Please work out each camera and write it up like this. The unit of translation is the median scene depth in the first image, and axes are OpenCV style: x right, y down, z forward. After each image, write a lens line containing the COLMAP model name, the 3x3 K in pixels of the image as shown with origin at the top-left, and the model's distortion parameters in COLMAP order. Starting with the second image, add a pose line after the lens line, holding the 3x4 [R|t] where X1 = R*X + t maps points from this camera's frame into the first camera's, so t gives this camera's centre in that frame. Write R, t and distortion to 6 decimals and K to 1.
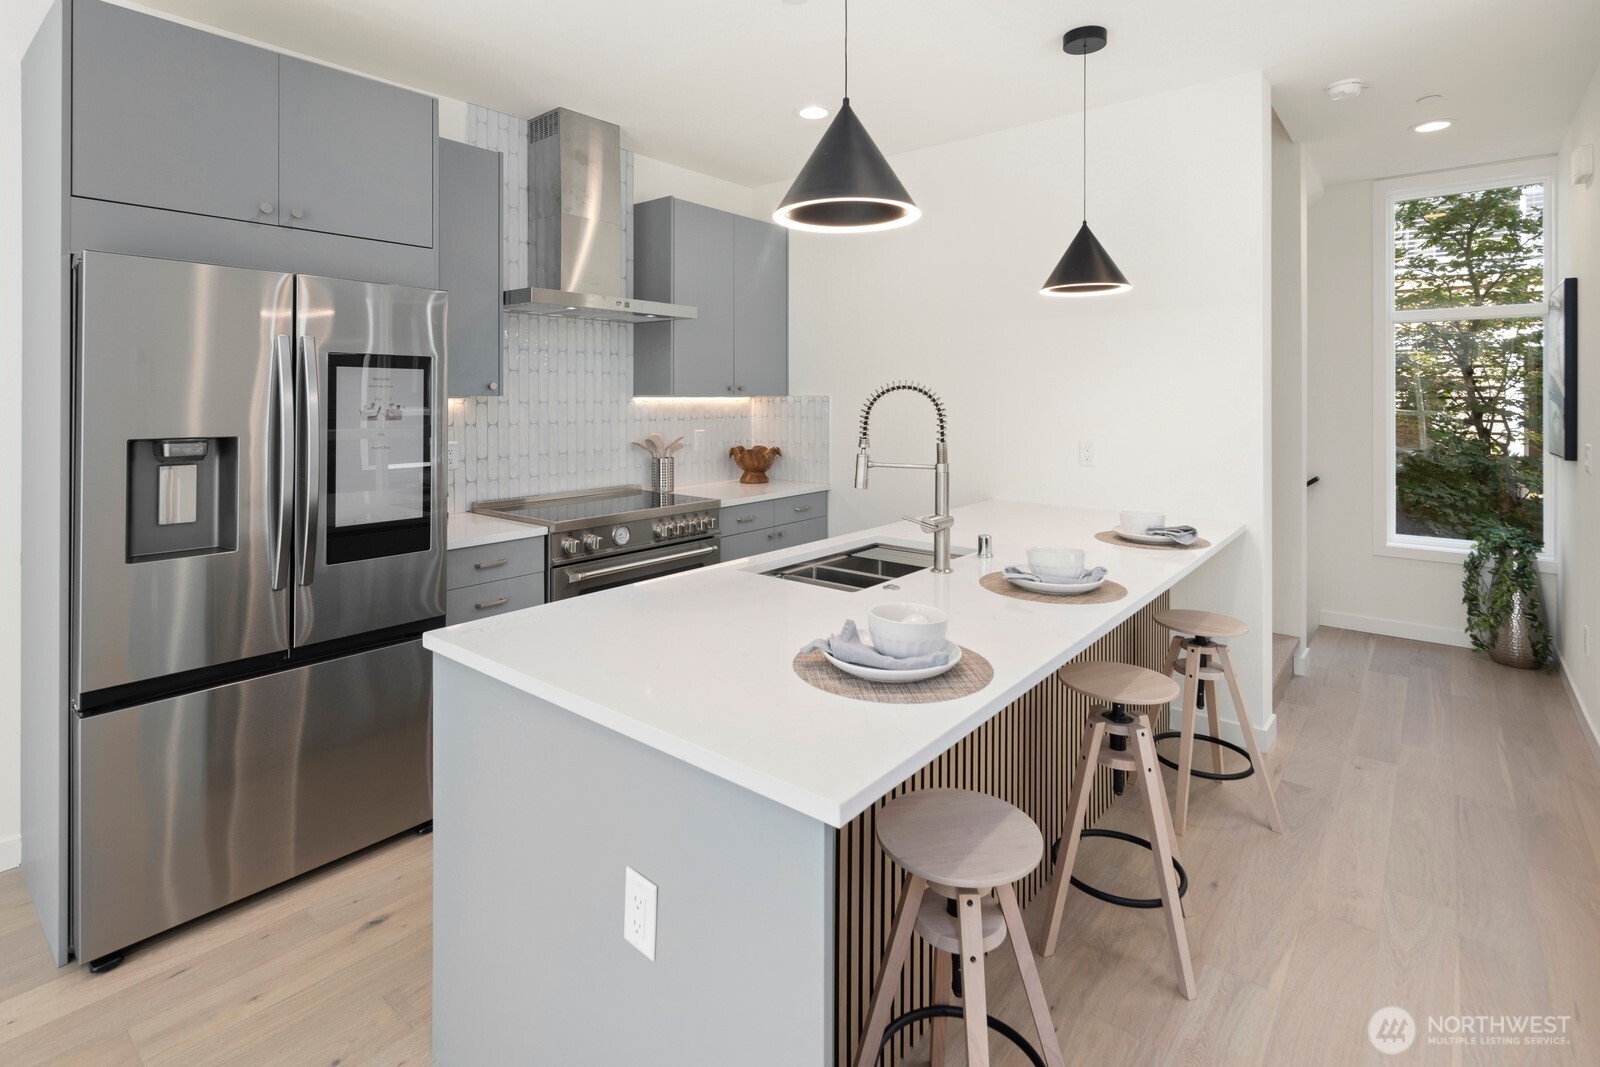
lens RADIAL K [[784.4, 0, 796.7], [0, 784.4, 383.6], [0, 0, 1]] dist [0.000171, -0.000340]
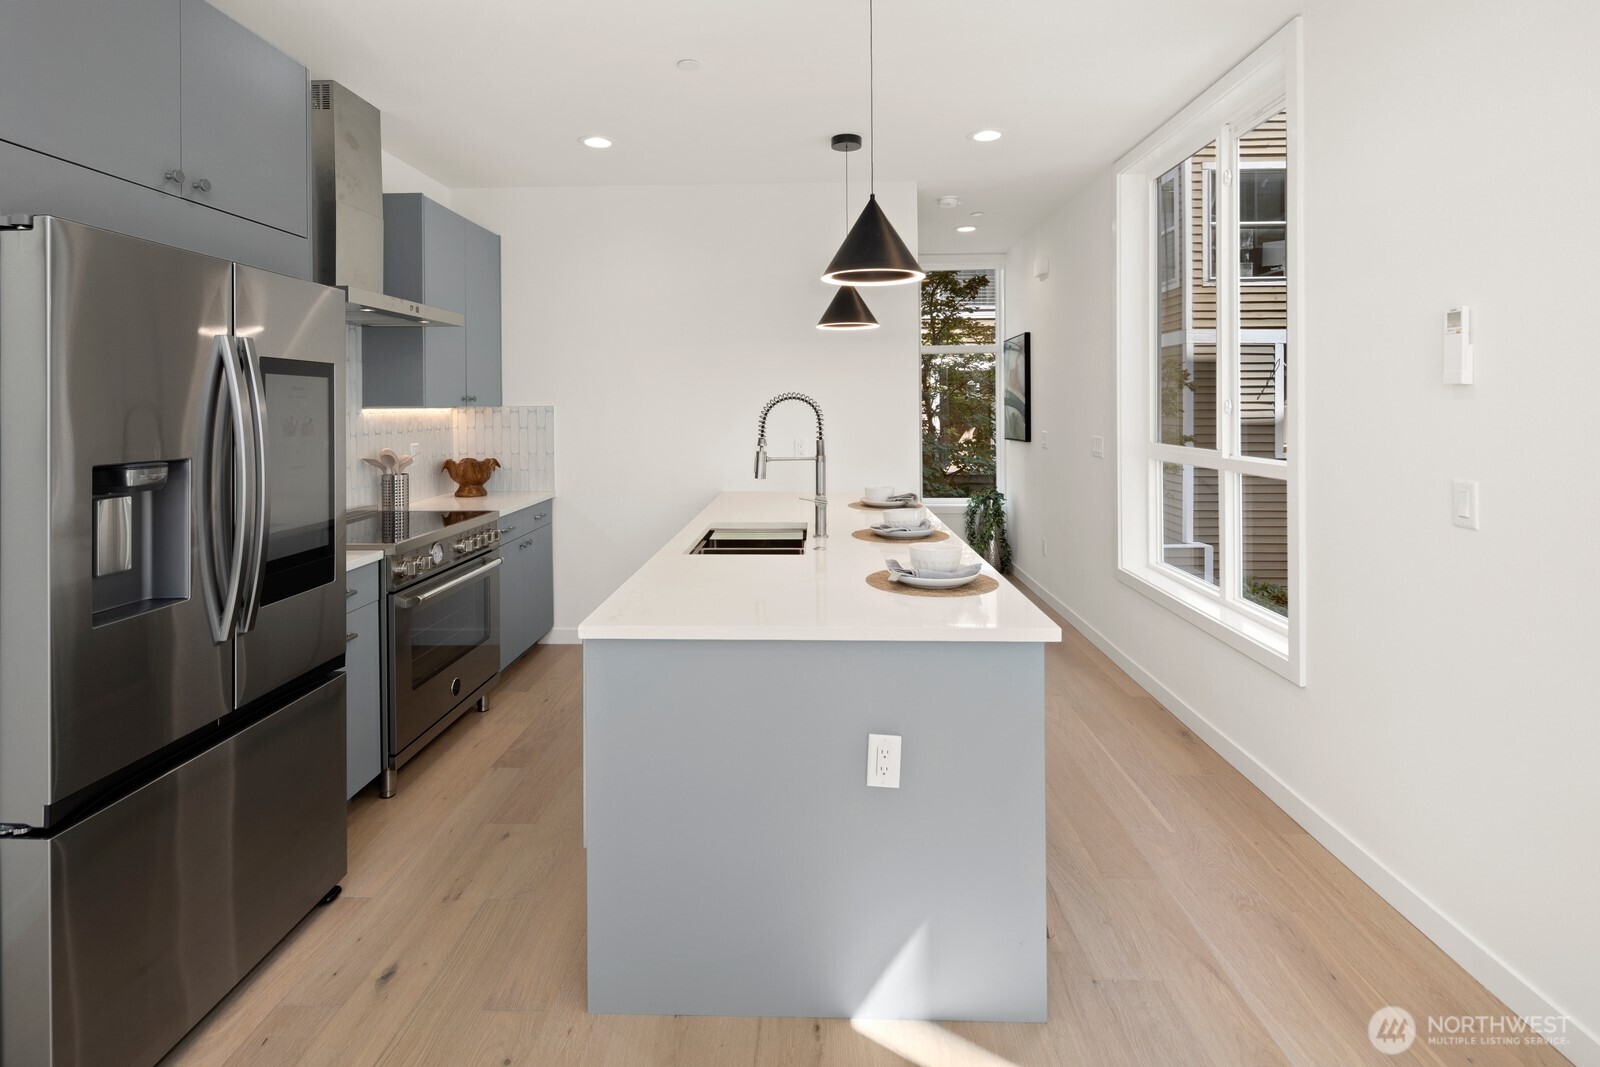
lens RADIAL K [[784.4, 0, 796.7], [0, 784.4, 383.6], [0, 0, 1]] dist [0.000171, -0.000340]
pose [[0.791707, 0.011279, 0.610797, -0.375362], [-0.003620, 0.999899, -0.013772, -0.001117], [-0.610890, 0.008692, 0.791667, -0.017750]]
